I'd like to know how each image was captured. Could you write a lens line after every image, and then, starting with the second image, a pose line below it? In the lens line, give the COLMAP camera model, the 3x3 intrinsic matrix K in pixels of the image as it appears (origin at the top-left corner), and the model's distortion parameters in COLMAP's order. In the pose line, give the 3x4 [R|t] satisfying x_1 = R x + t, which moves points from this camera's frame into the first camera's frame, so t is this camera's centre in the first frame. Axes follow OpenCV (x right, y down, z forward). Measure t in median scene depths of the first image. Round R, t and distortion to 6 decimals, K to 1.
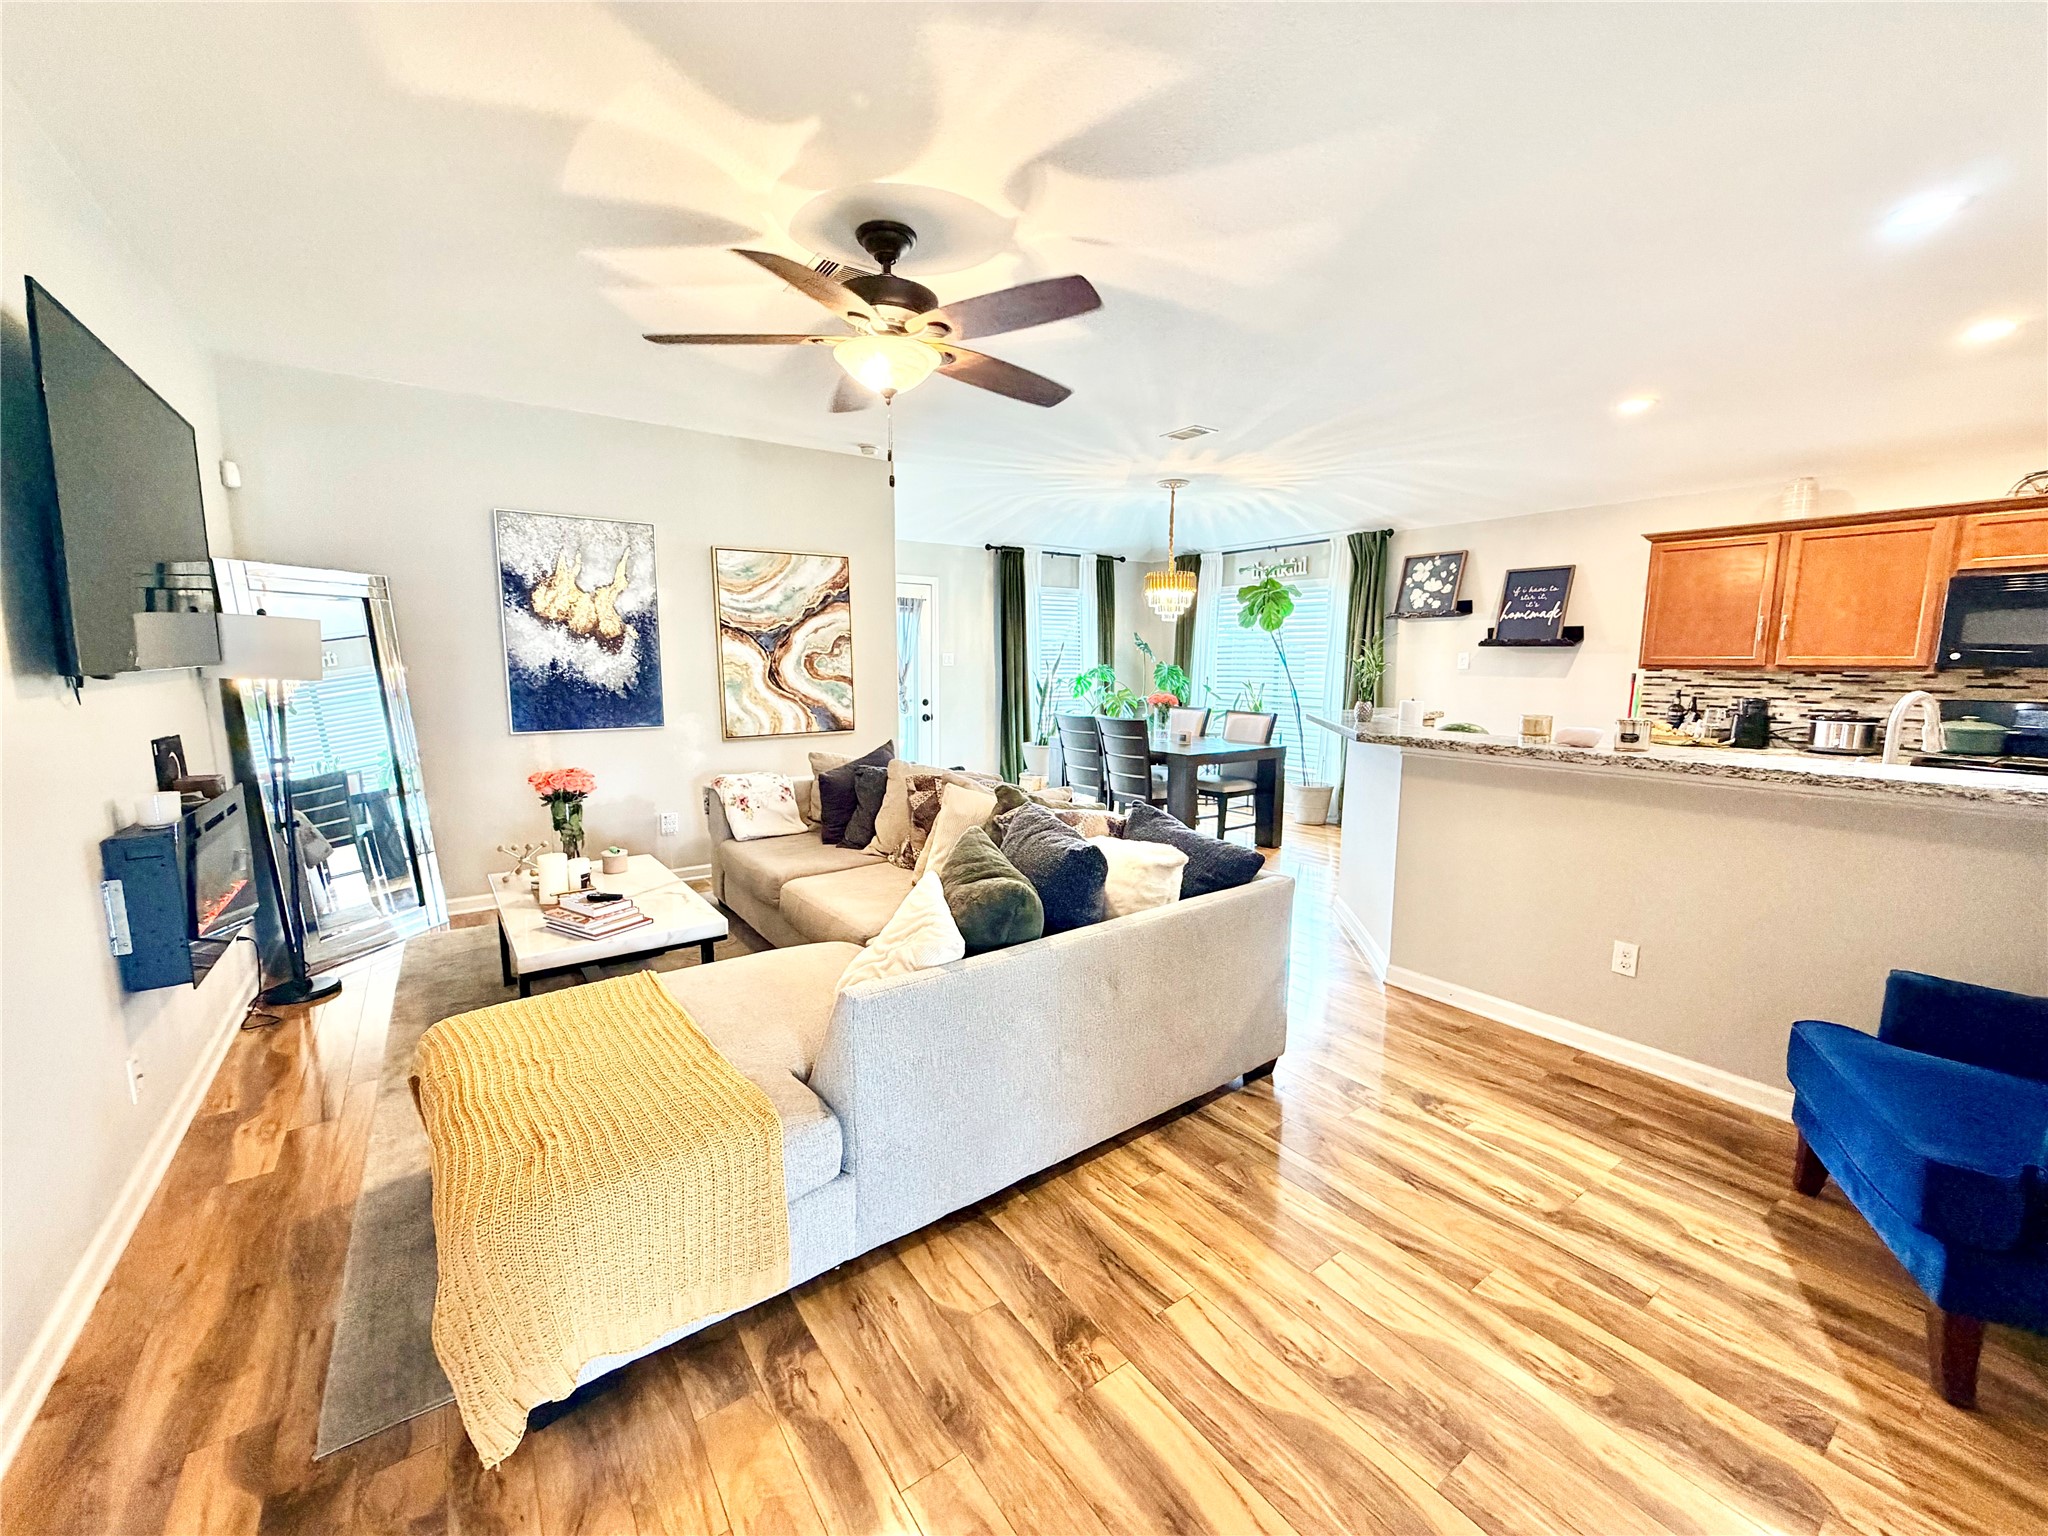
lens RADIAL K [[816.4, 0, 1019.0], [0, 816.4, 767.5], [0, 0, 1]] dist [-0.000257, 0.000142]
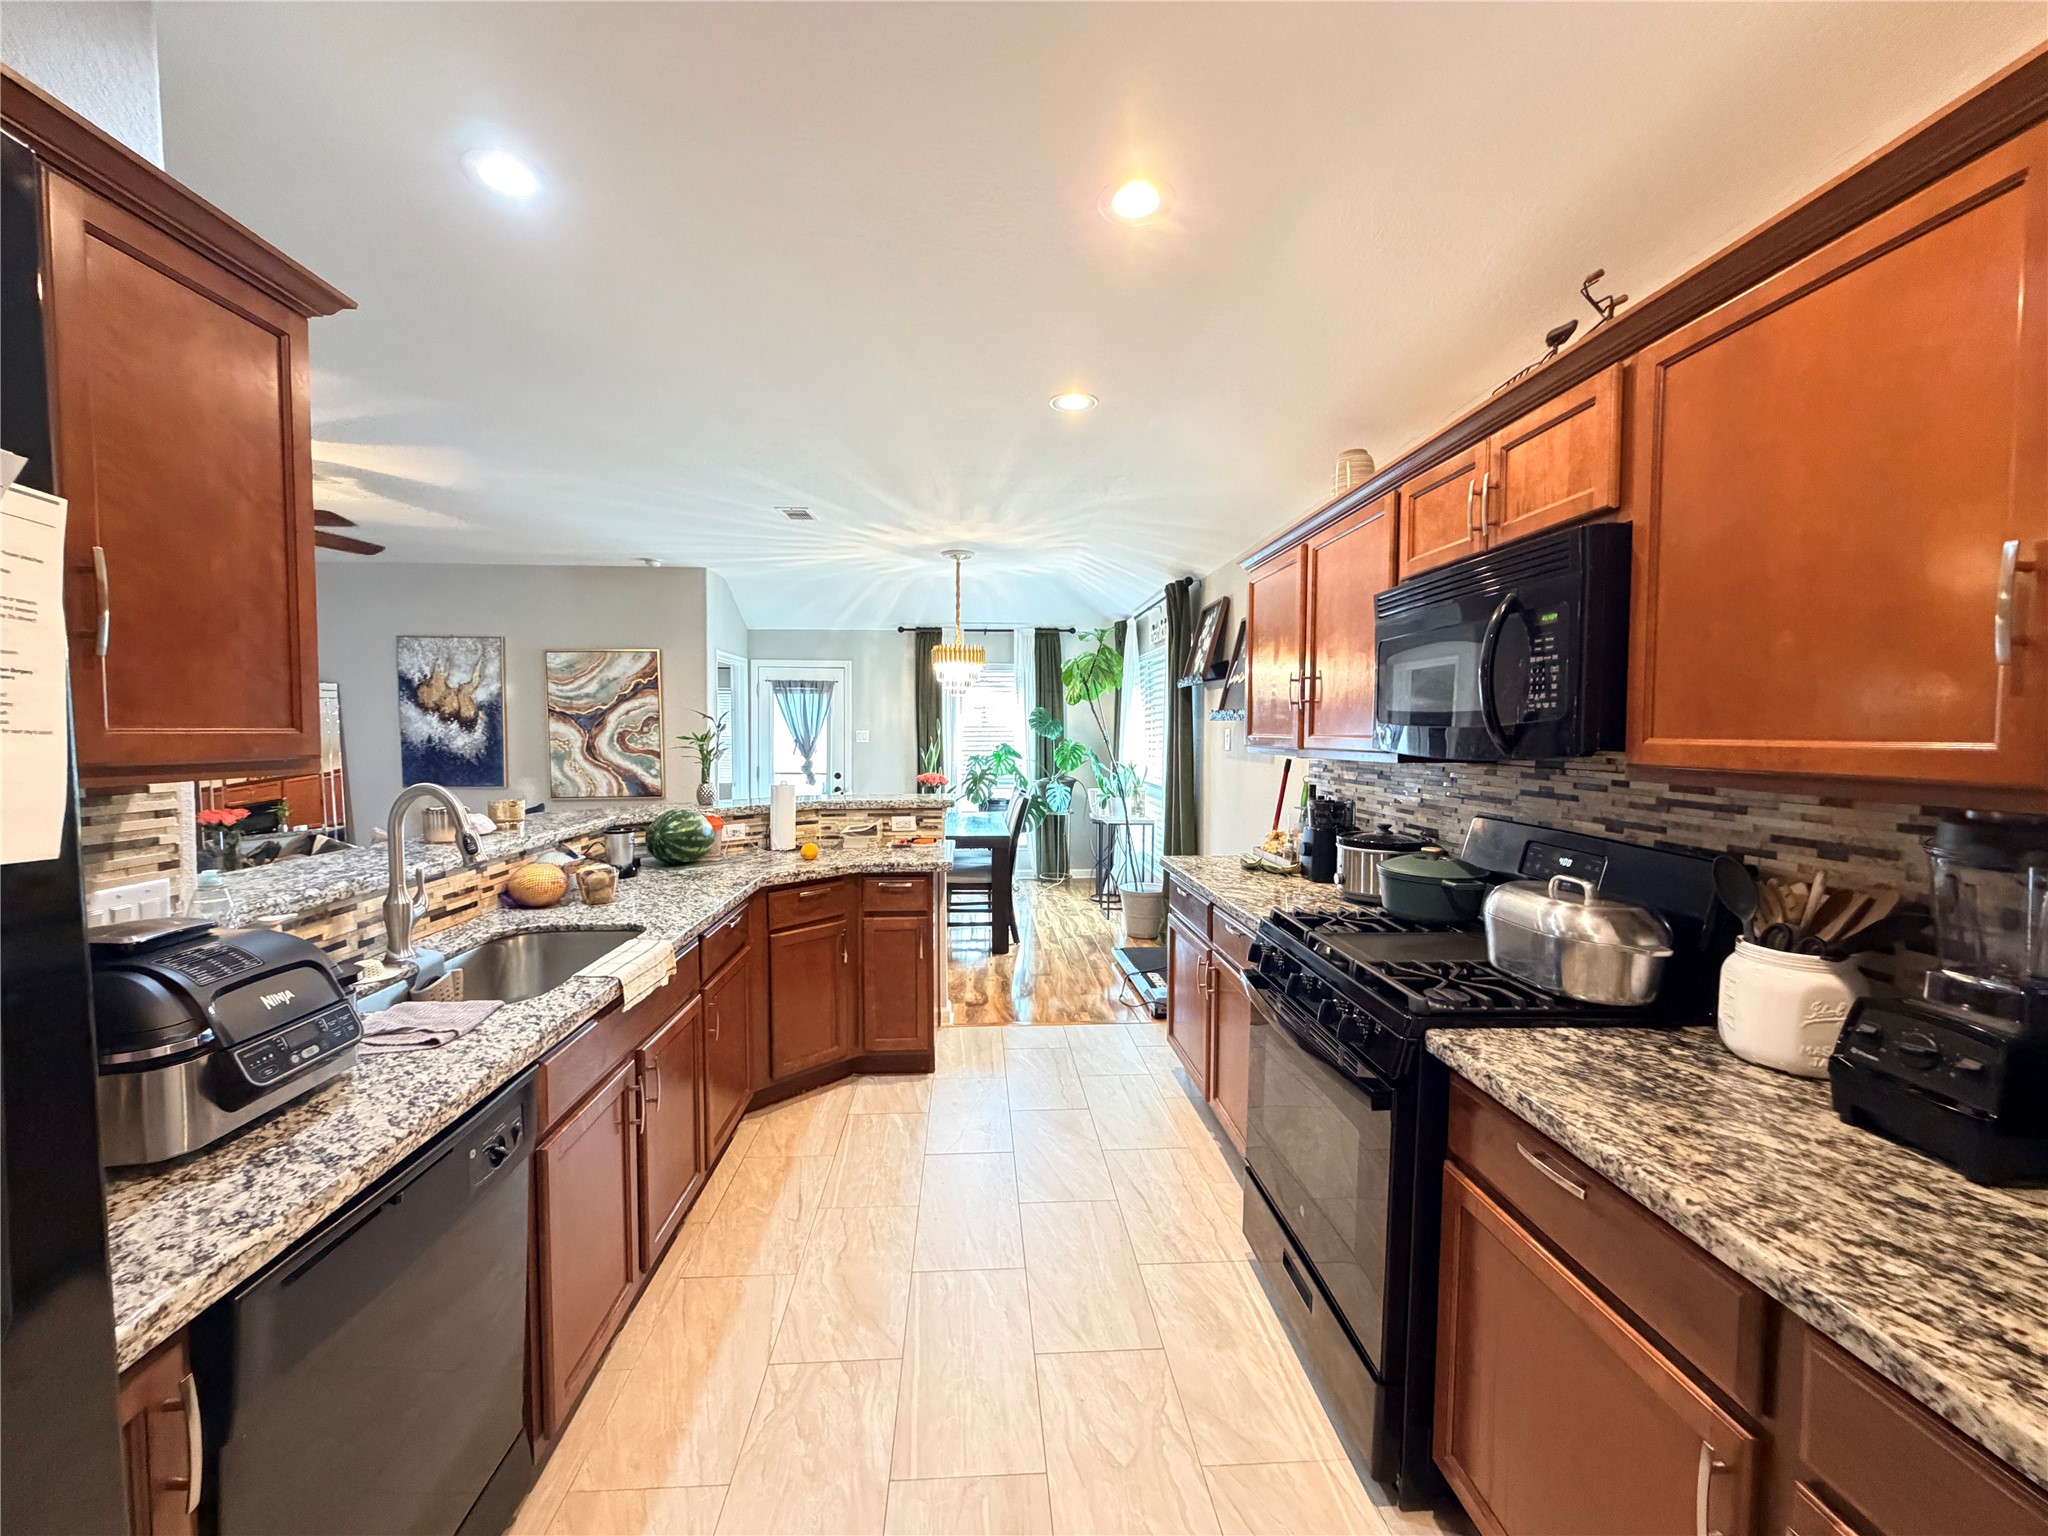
lens RADIAL K [[816.4, 0, 1019.0], [0, 816.4, 767.5], [0, 0, 1]] dist [-0.000257, 0.000142]
pose [[0.846814, 0.022172, -0.531427, 0.938151], [-0.070960, 0.994909, -0.071564, -0.044234], [0.527134, 0.098311, 0.844076, 0.312257]]
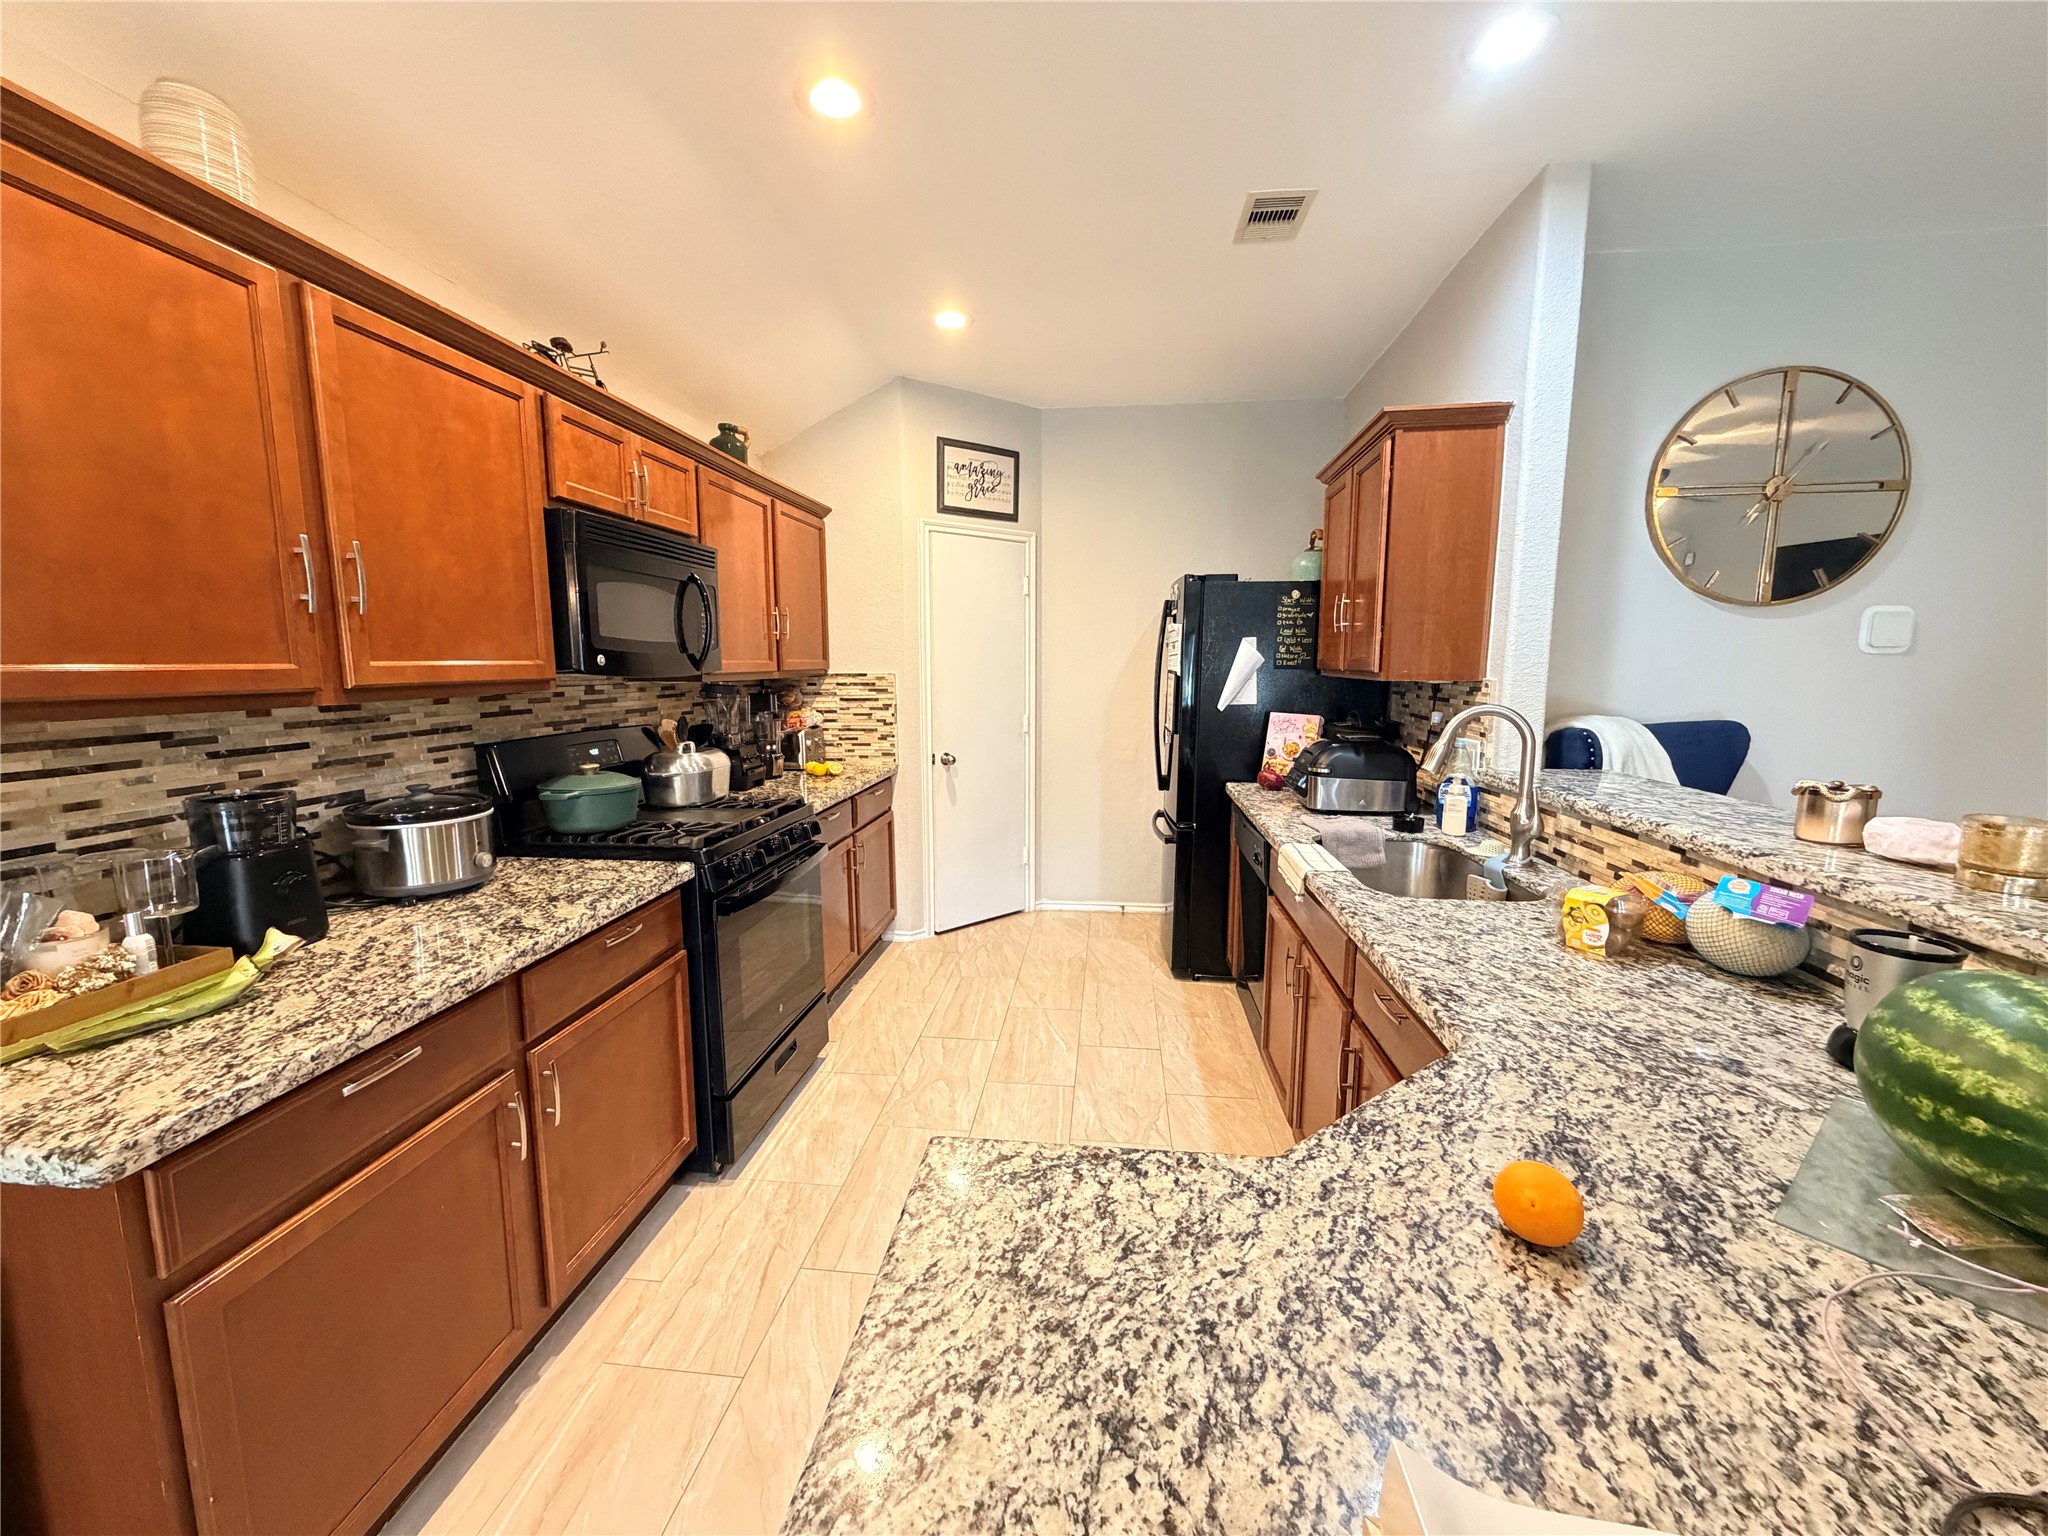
lens RADIAL K [[818.5, 0, 1019.5], [0, 818.5, 768.1], [0, 0, 1]] dist [-0.001112, 0.000339]
pose [[-0.743828, -0.092202, 0.661981, 0.427562], [0.086704, 0.968759, 0.232354, -0.129364], [-0.662724, 0.230228, -0.712595, 0.931772]]
